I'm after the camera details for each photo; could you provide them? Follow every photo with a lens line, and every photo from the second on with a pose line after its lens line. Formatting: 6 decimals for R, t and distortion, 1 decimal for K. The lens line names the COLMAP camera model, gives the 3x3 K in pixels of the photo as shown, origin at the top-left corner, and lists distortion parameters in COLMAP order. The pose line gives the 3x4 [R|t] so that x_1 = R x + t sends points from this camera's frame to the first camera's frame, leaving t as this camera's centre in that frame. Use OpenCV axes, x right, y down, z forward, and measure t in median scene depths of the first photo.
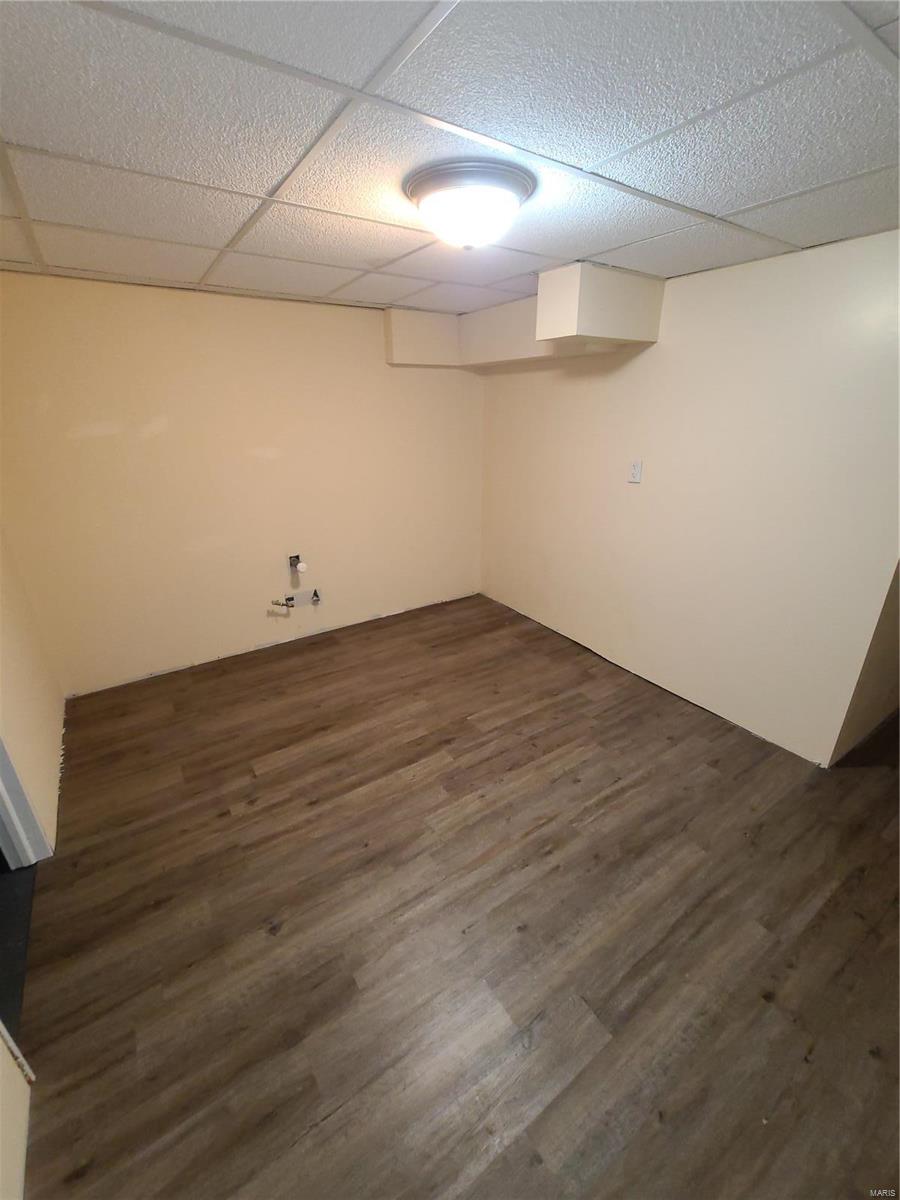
lens RADIAL K [[486.9, 0, 447.4], [0, 486.9, 599.1], [0, 0, 1]] dist [-0.003684, -0.001800]
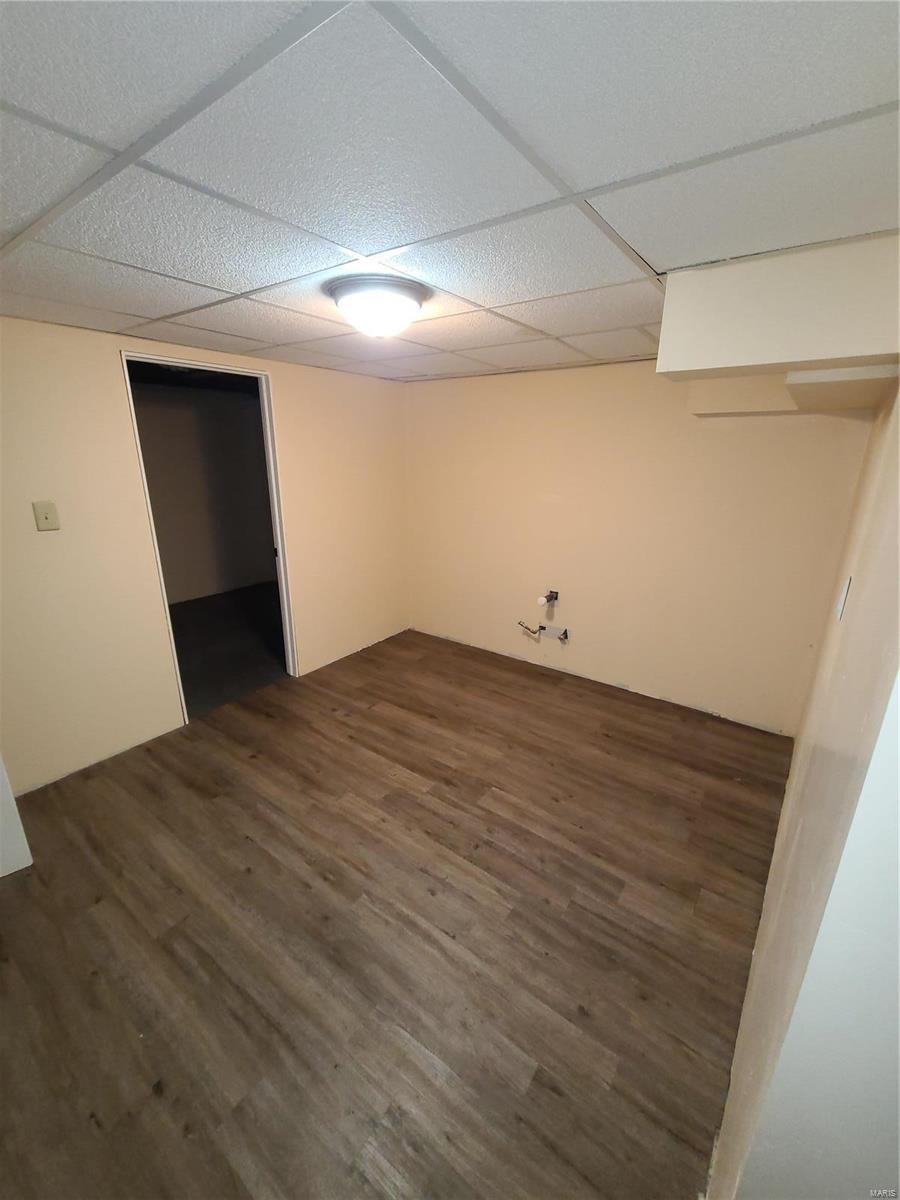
lens RADIAL K [[486.9, 0, 449.3], [0, 486.9, 597.7], [0, 0, 1]] dist [-0.003684, -0.001800]
pose [[0.345213, 0.284083, -0.894497, 0.824579], [-0.363101, 0.919297, 0.151828, -0.221988], [0.865440, 0.272380, 0.420503, 0.488849]]
